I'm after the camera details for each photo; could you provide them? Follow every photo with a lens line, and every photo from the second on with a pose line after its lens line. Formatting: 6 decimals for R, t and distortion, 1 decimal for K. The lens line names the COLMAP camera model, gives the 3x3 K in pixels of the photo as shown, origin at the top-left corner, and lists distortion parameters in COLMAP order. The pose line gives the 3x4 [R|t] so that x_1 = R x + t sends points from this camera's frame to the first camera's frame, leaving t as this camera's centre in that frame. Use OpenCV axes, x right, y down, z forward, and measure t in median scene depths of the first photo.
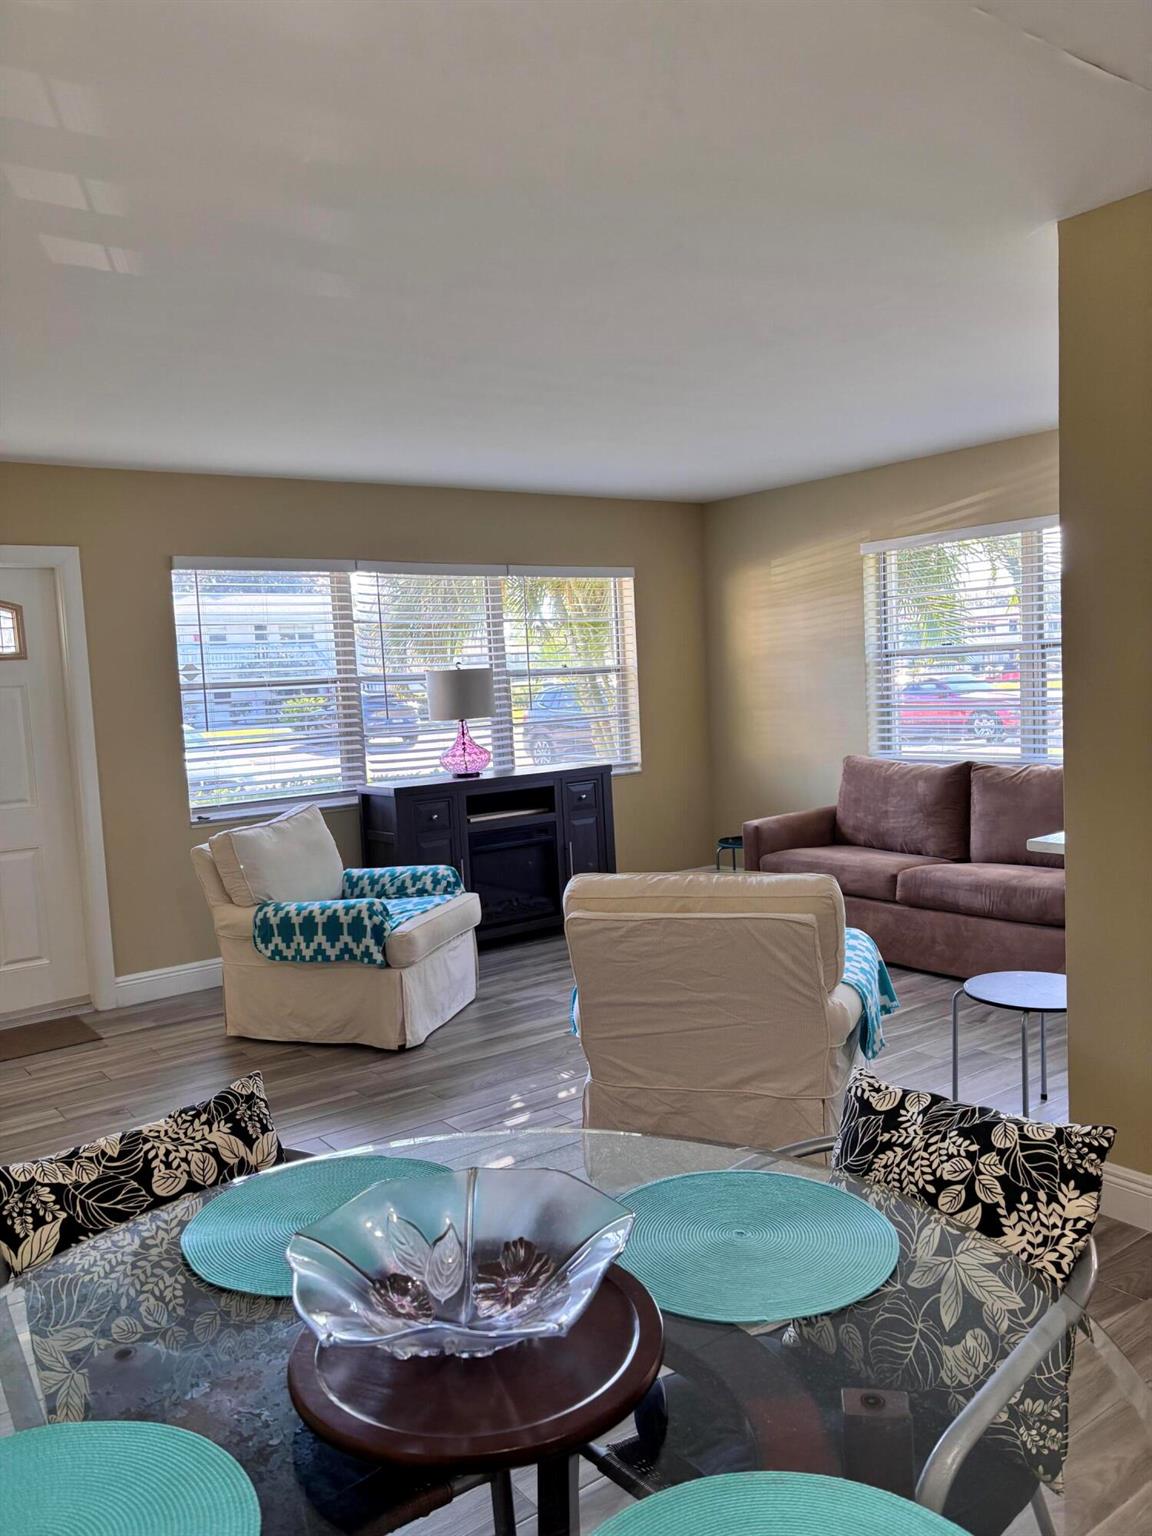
lens RADIAL K [[1162.5, 0, 581.9], [0, 1162.5, 772.9], [0, 0, 1]] dist [0.048859, -0.055179]
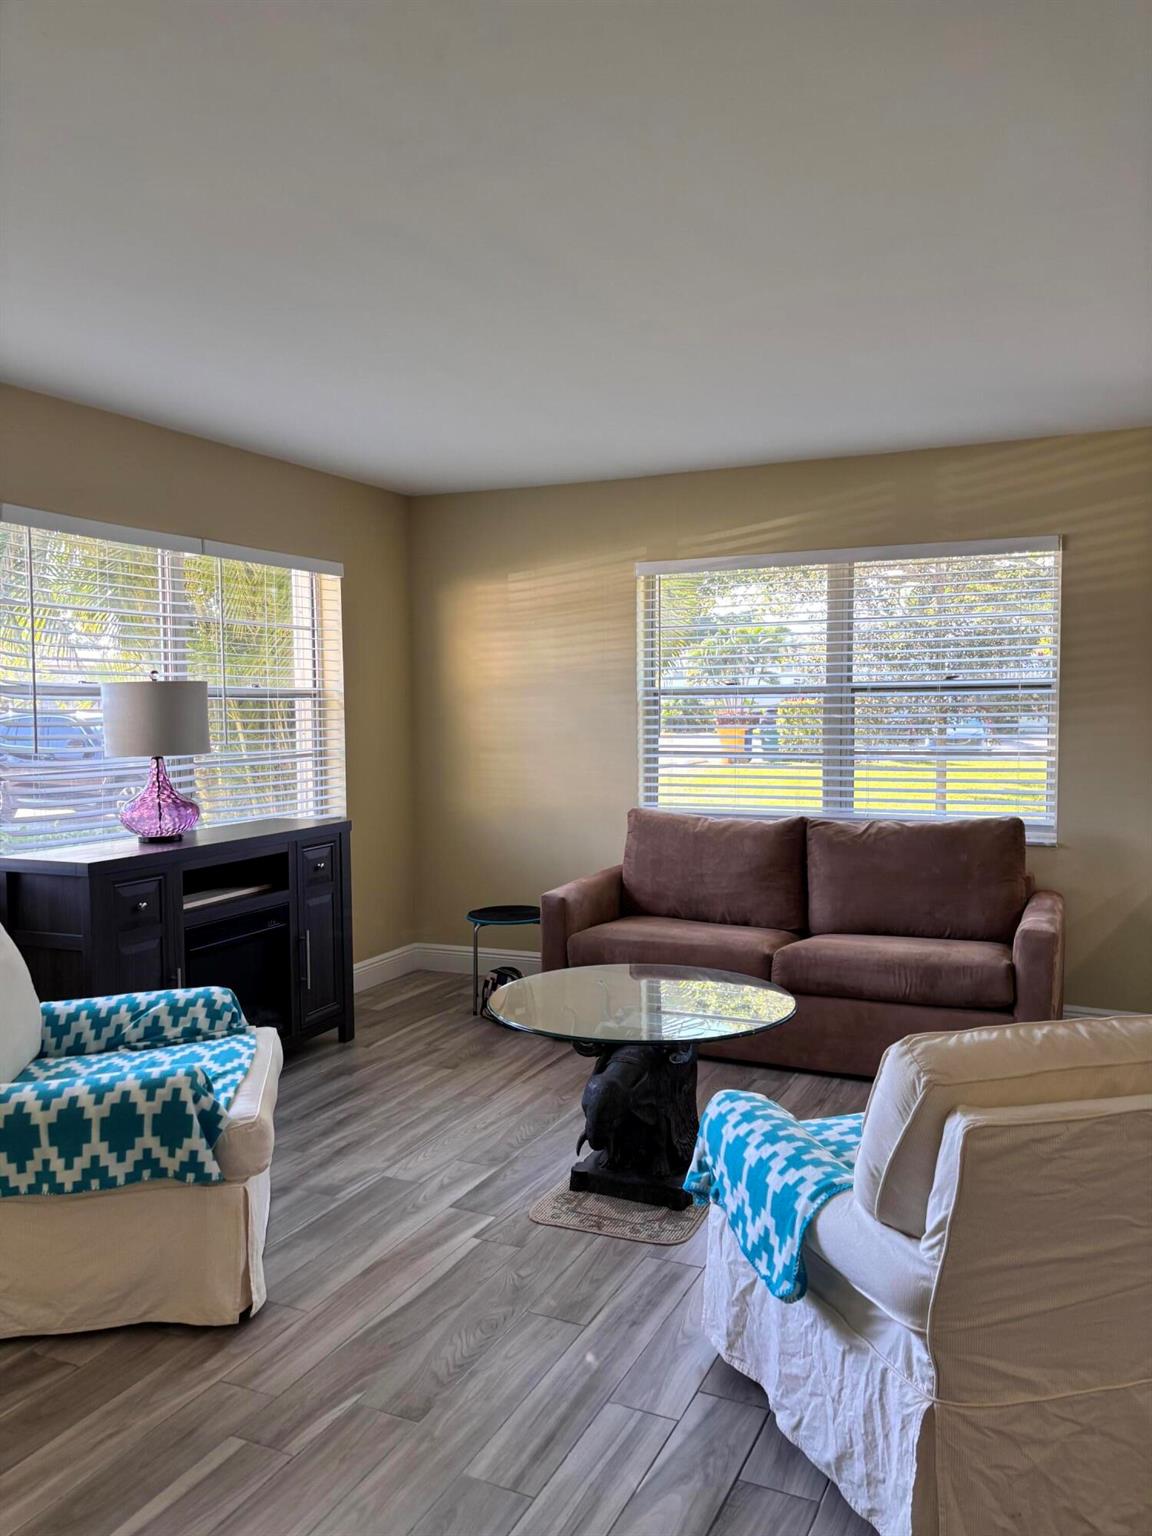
lens RADIAL K [[1162.5, 0, 578.2], [0, 1162.5, 760.2], [0, 0, 1]] dist [0.048859, -0.055179]
pose [[0.880204, 0.016969, 0.474292, -0.249317], [0.005337, 0.998943, -0.045645, -0.014302], [-0.474566, 0.042708, 0.879183, 0.332813]]
